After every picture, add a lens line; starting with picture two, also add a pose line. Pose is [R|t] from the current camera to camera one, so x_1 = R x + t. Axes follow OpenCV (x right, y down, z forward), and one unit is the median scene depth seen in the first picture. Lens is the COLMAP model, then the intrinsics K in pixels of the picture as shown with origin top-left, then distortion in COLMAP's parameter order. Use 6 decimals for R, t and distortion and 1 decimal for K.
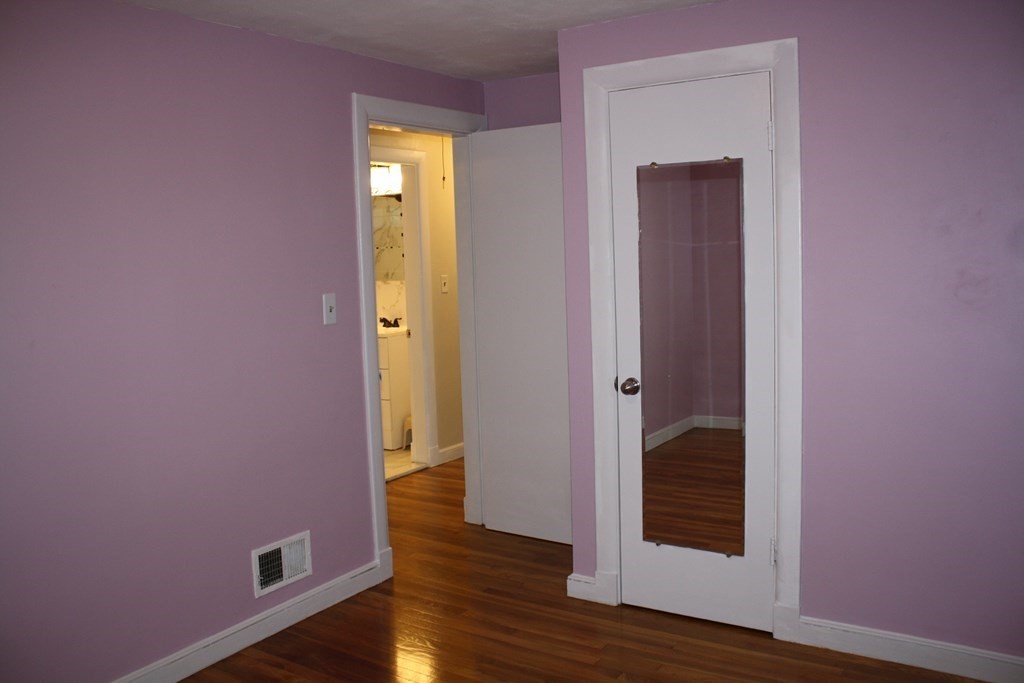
lens RADIAL K [[858.0, 0, 512.3], [0, 858.0, 341.0], [0, 0, 1]] dist [-0.129830, 0.073918]
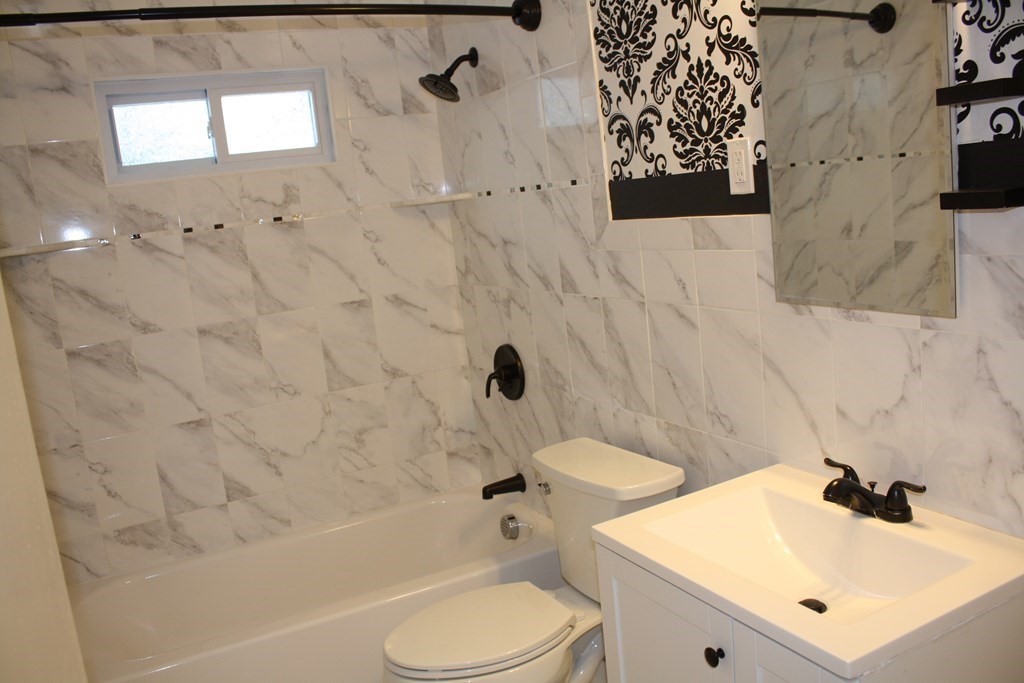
lens RADIAL K [[858.0, 0, 512.0], [0, 858.0, 341.6], [0, 0, 1]] dist [-0.129830, 0.073918]
pose [[0.870062, 0.021797, -0.492461, -0.114556], [0.027510, 0.995318, 0.092658, -0.084902], [0.492175, -0.094166, 0.865388, 0.746739]]
